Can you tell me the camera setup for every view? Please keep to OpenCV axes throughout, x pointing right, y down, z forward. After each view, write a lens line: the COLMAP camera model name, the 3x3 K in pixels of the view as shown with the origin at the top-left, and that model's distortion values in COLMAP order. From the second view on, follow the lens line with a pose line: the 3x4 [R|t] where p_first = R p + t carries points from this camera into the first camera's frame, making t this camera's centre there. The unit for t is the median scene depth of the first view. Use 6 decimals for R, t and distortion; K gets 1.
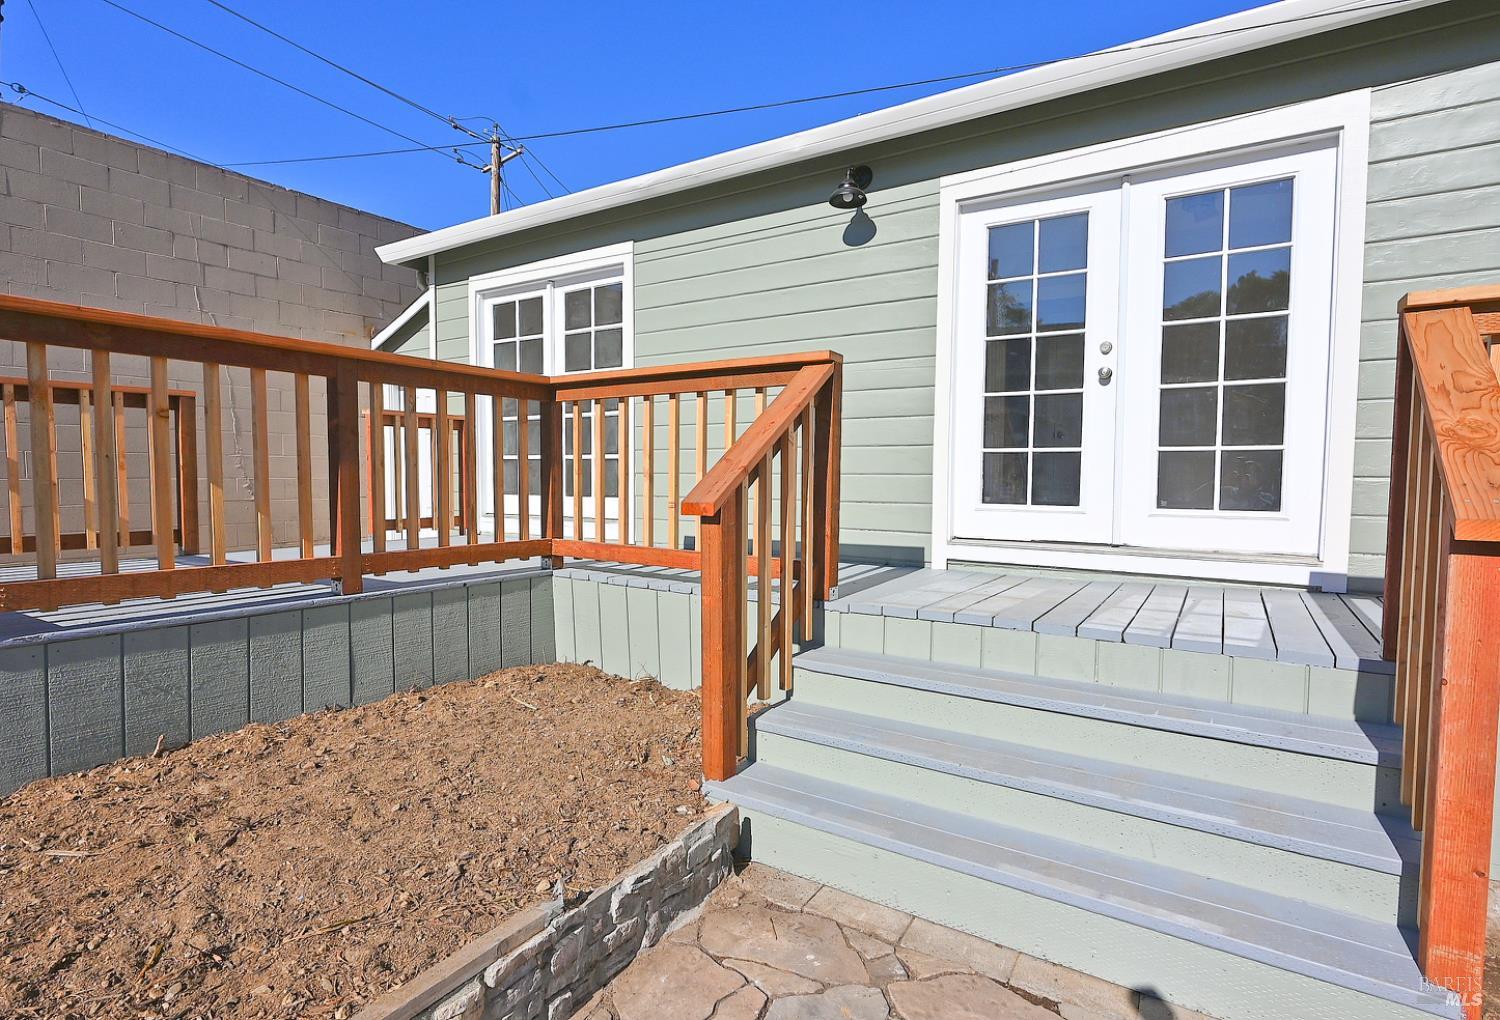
lens RADIAL K [[767.5, 0, 735.8], [0, 767.5, 513.3], [0, 0, 1]] dist [-0.004782, -0.000877]
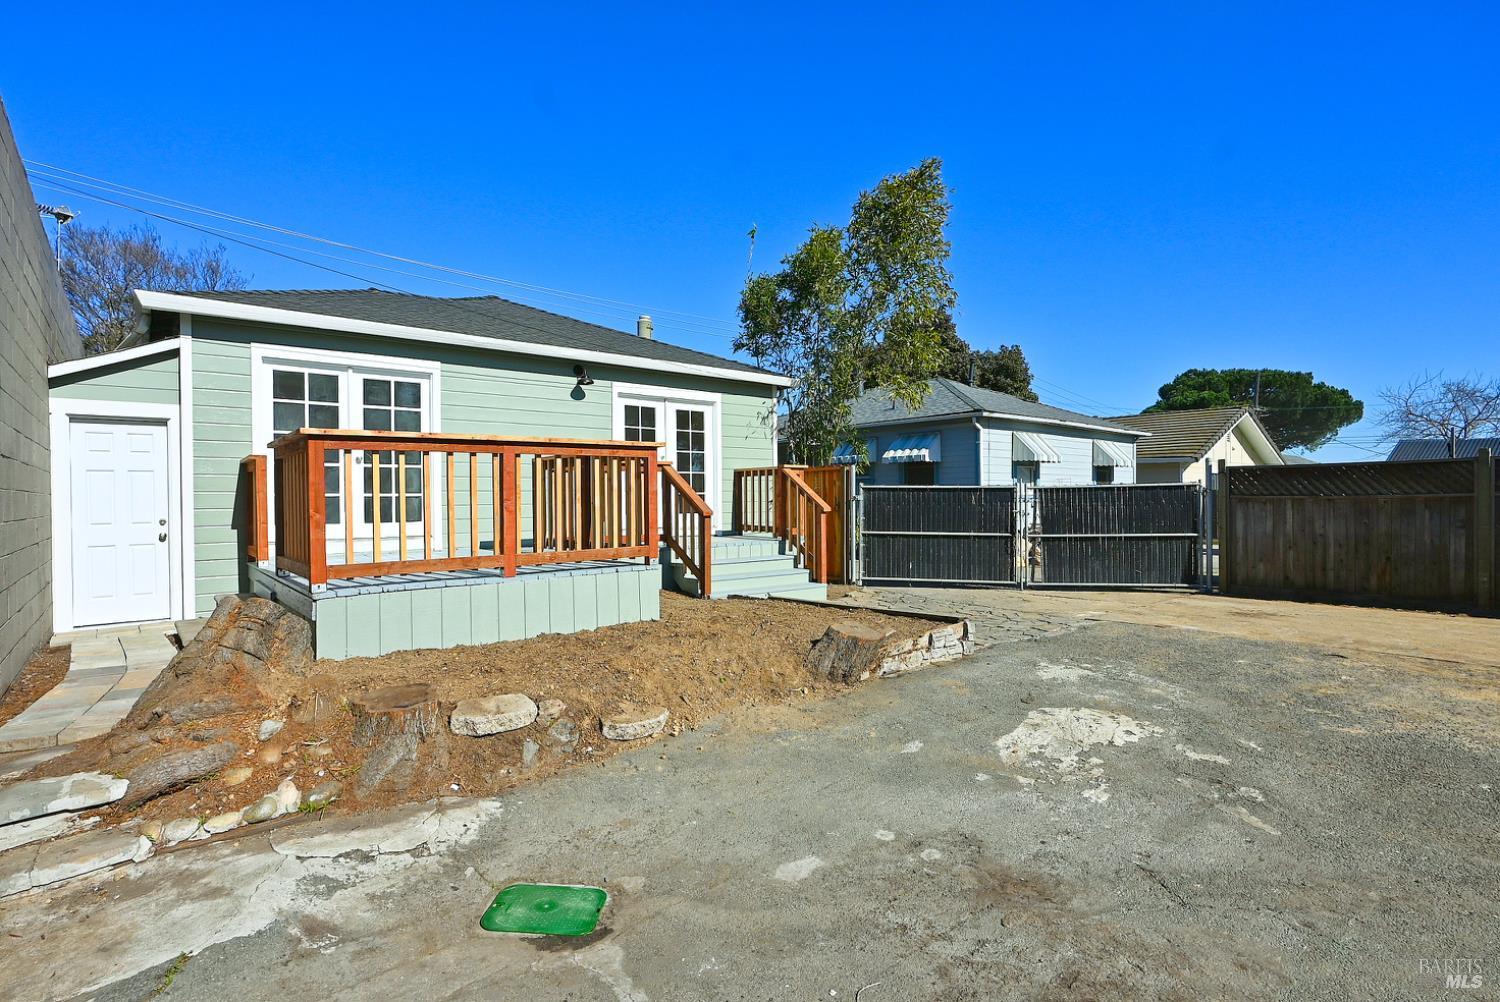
lens RADIAL K [[739.6, 0, 749.4], [0, 739.6, 496.6], [0, 0, 1]] dist [-0.008014, 0.004805]
pose [[0.289633, -0.004878, 0.957125, -1.865897], [0.060177, 0.998101, -0.013123, -0.016338], [-0.955244, 0.061398, 0.289377, -0.073690]]
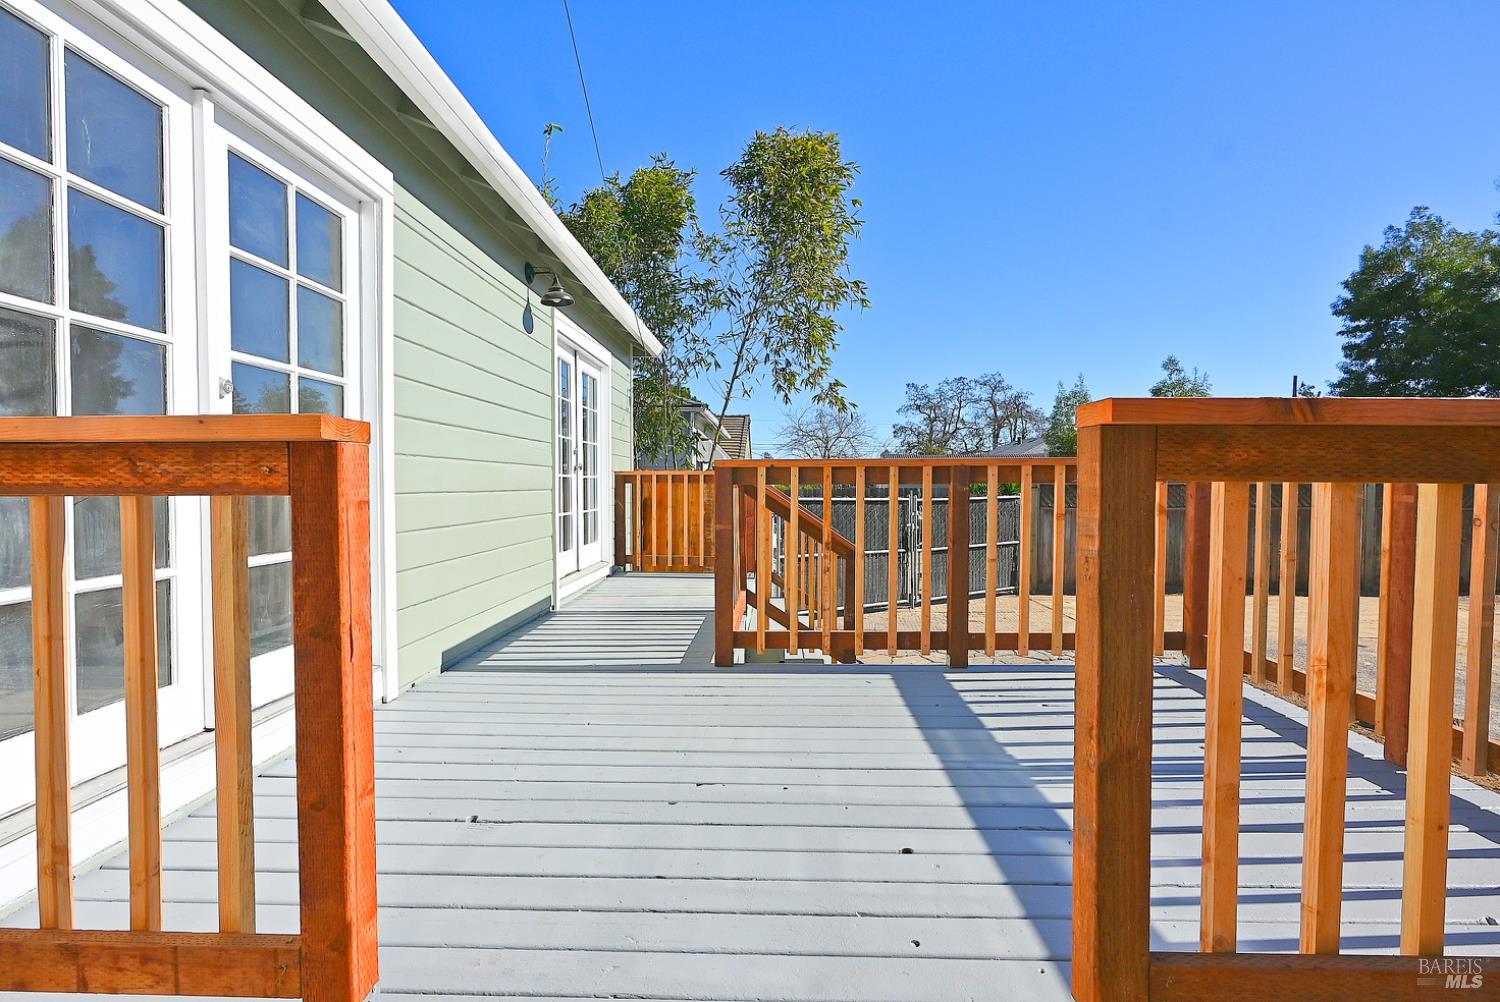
lens RADIAL K [[739.6, 0, 748.6], [0, 739.6, 505.6], [0, 0, 1]] dist [-0.008014, 0.004805]
pose [[-0.524284, -0.031969, 0.850943, -0.977954], [0.041283, 0.997166, 0.062898, -0.168012], [-0.850542, 0.068106, -0.521479, 1.398086]]
